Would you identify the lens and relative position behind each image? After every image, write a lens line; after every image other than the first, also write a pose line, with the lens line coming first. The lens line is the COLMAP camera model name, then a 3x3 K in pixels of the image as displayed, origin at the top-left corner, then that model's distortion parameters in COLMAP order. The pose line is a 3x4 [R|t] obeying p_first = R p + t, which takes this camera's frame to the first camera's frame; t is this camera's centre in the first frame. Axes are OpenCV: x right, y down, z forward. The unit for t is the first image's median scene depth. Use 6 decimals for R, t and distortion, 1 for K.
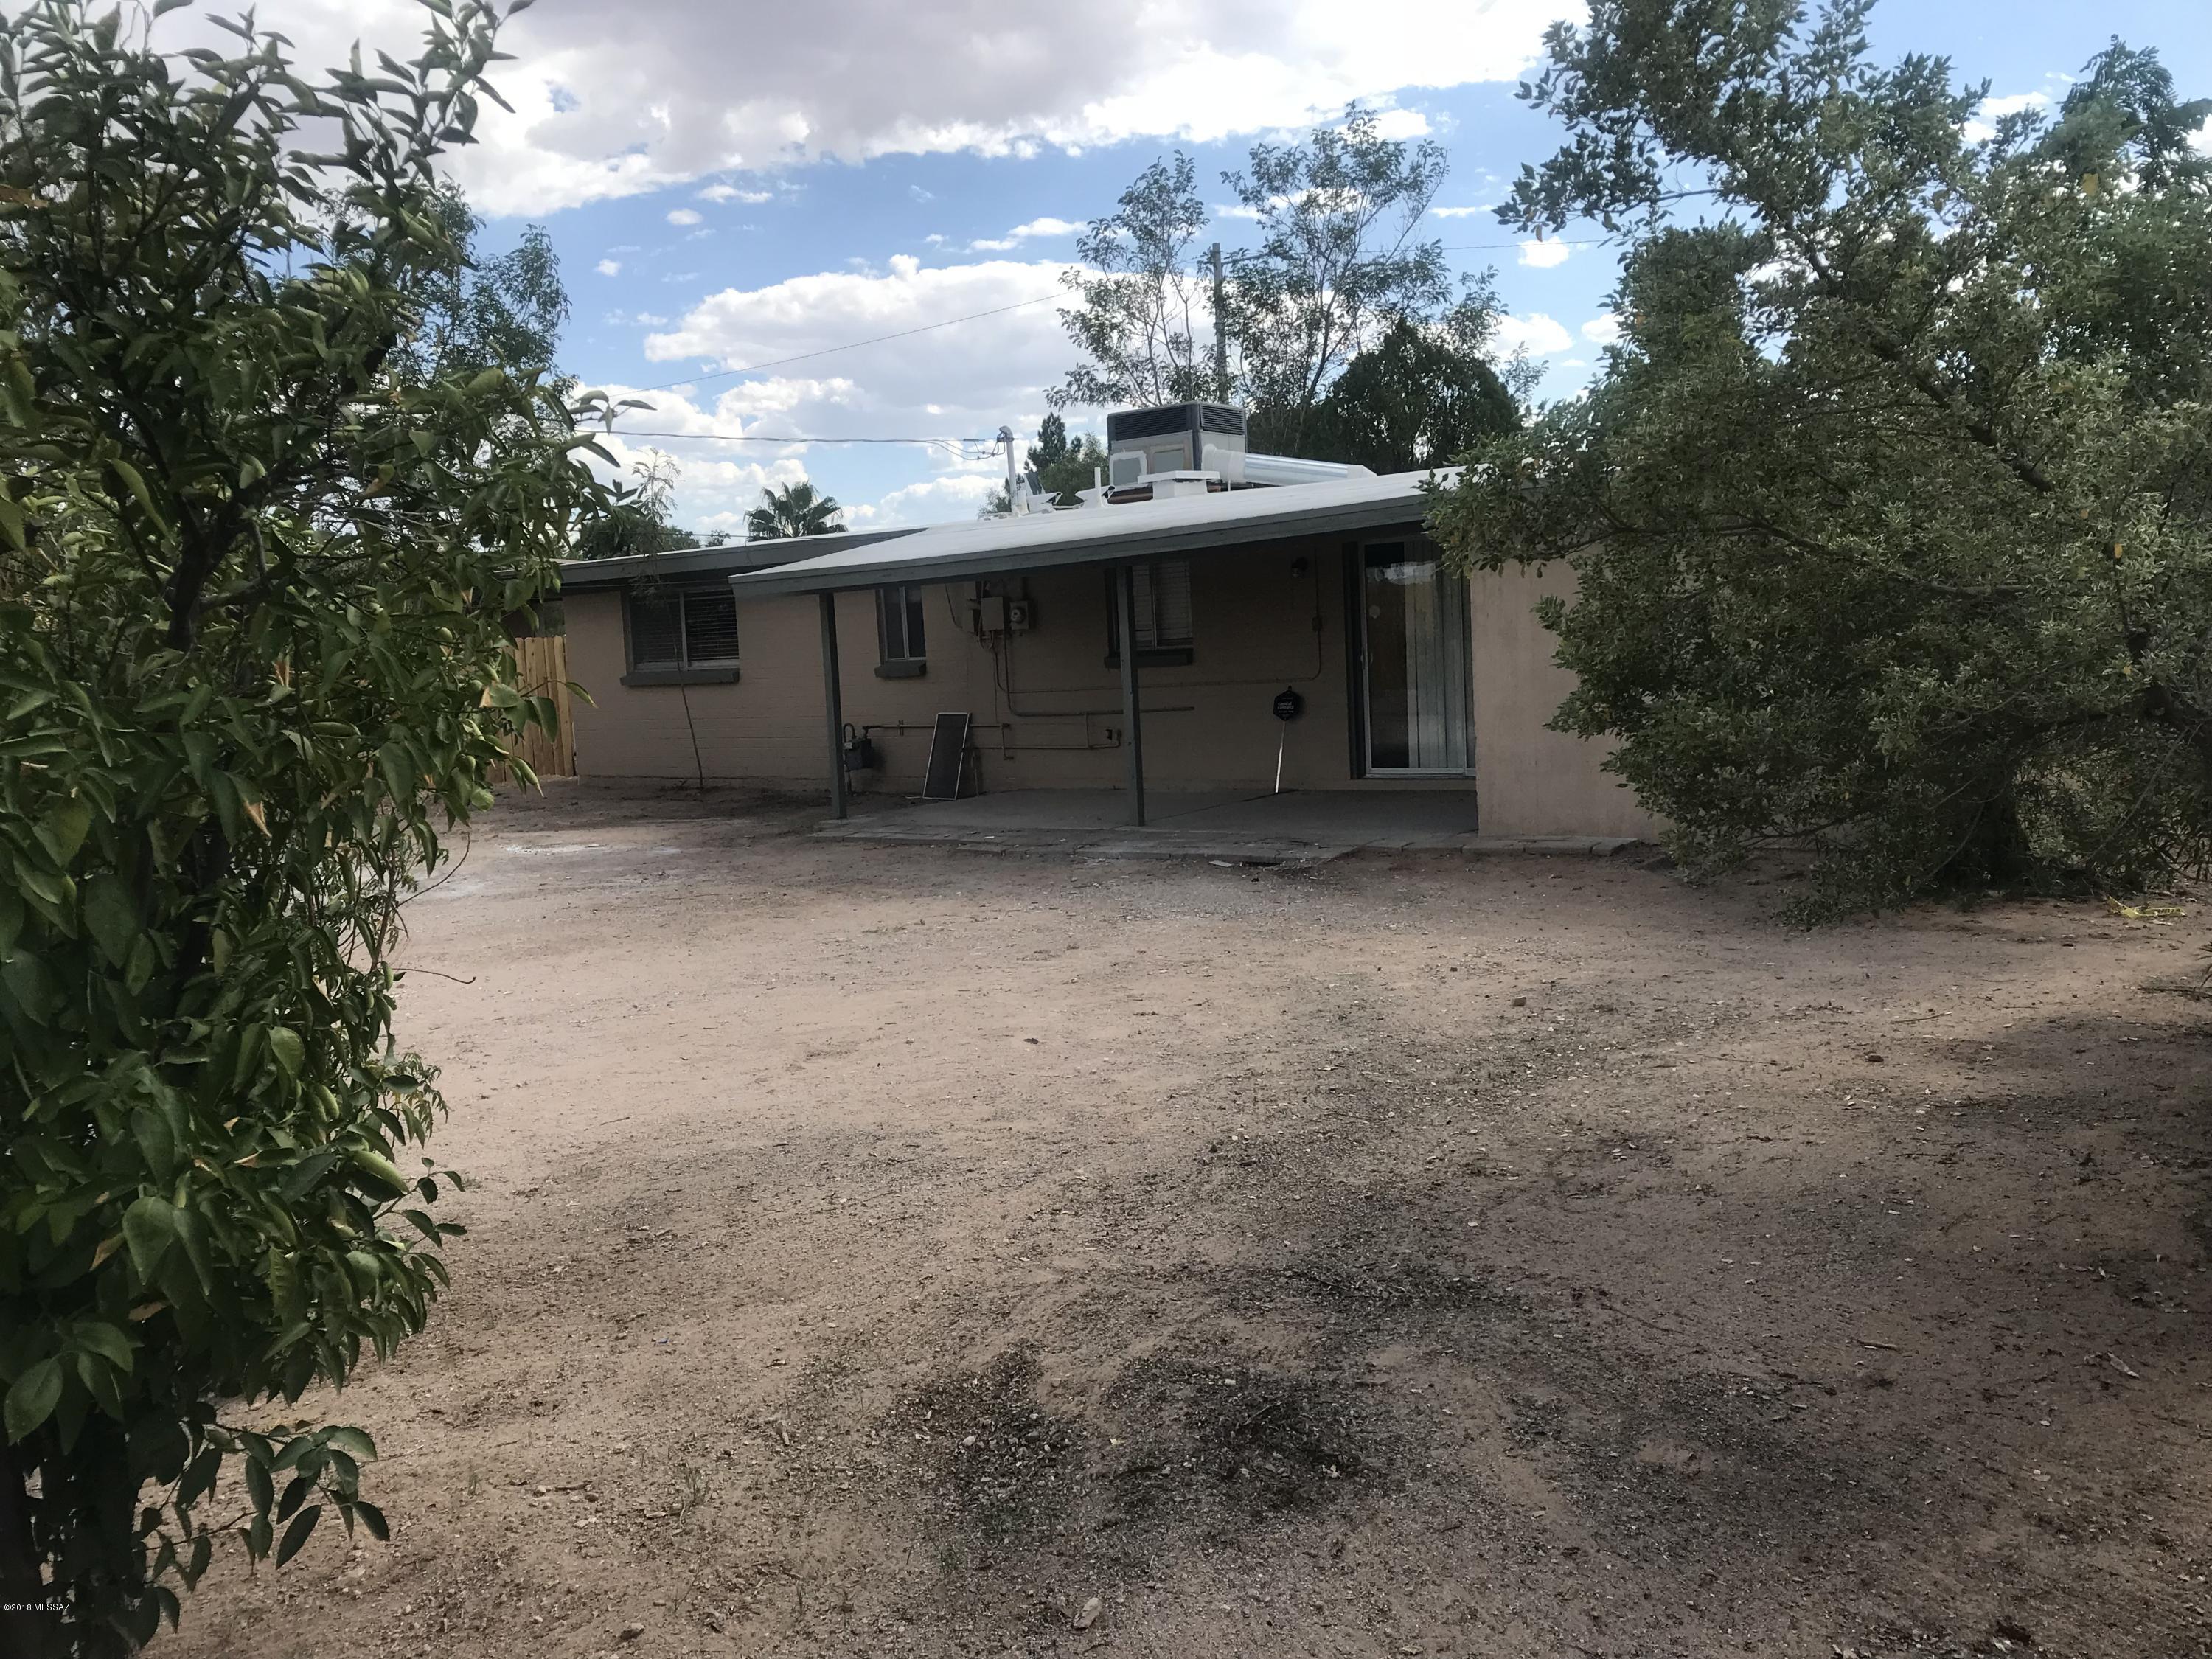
lens RADIAL K [[1811.7, 0, 1104.4], [0, 1811.7, 839.7], [0, 0, 1]] dist [0.010948, 0.021220]
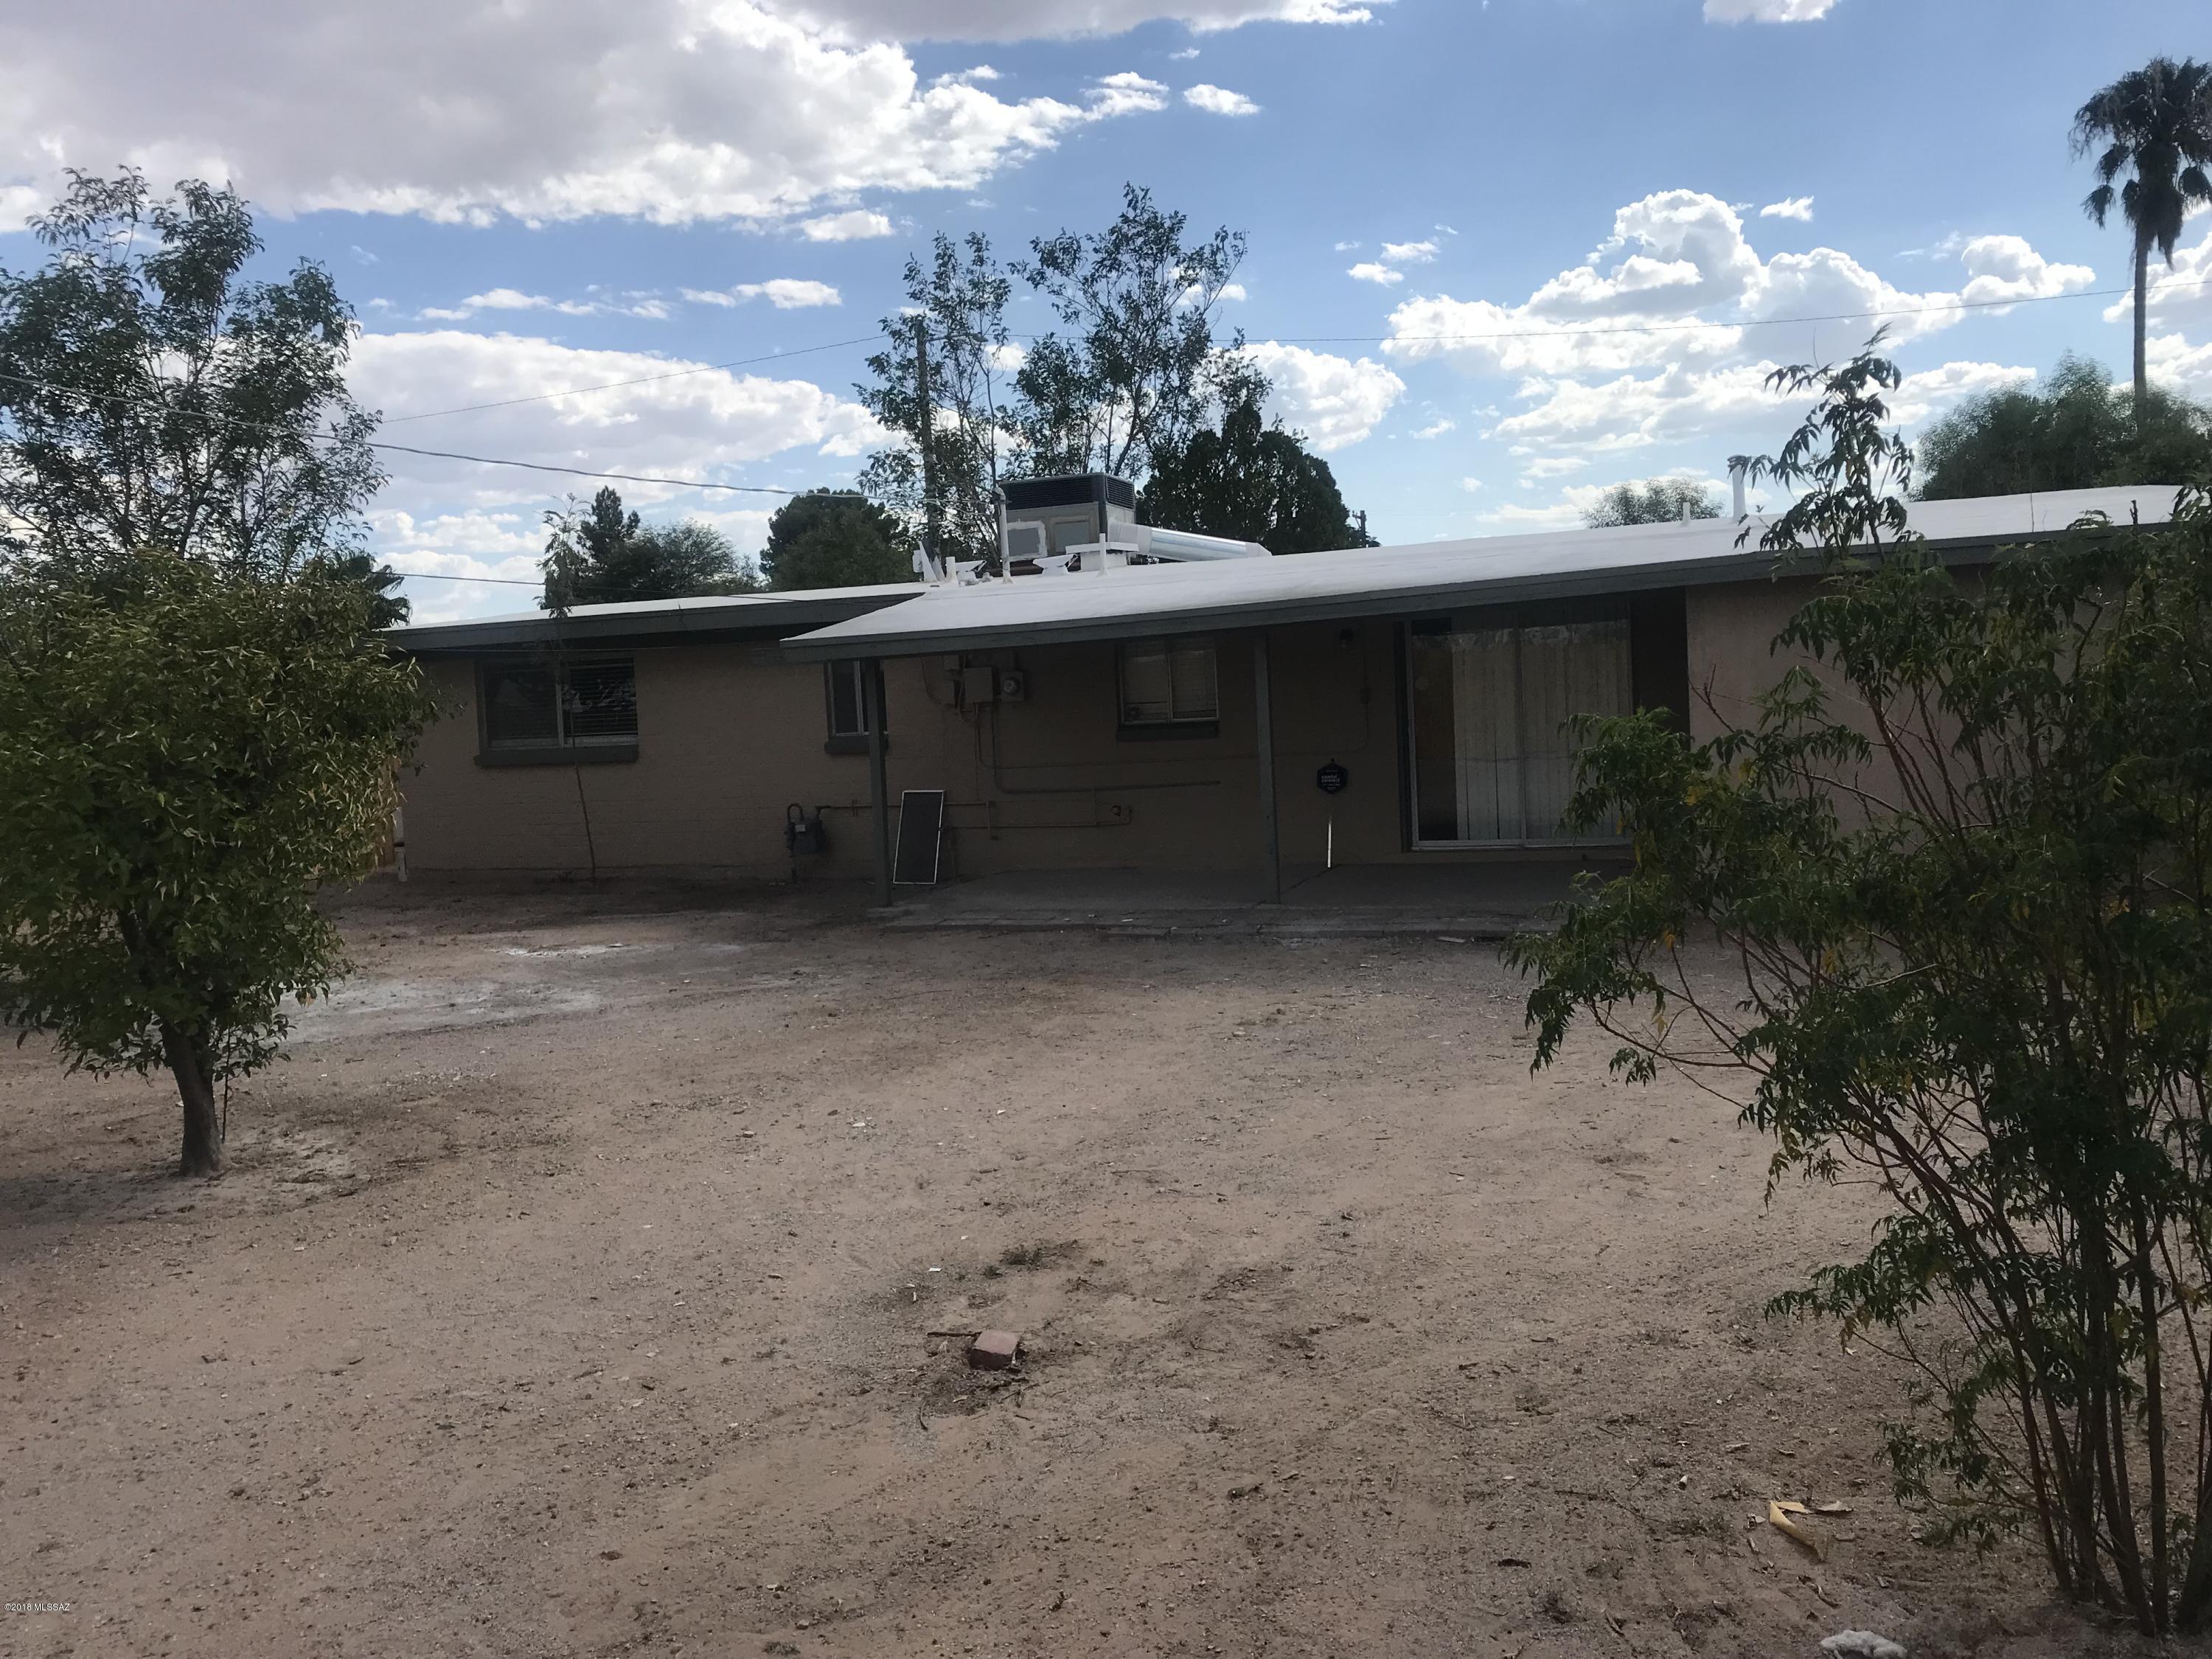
lens RADIAL K [[1811.7, 0, 1100.5], [0, 1811.7, 819.4], [0, 0, 1]] dist [0.010948, 0.021220]
pose [[0.960383, -0.015112, 0.278272, -0.247462], [0.030934, 0.998139, -0.052555, -0.003491], [-0.276960, 0.059081, 0.959063, 0.079214]]
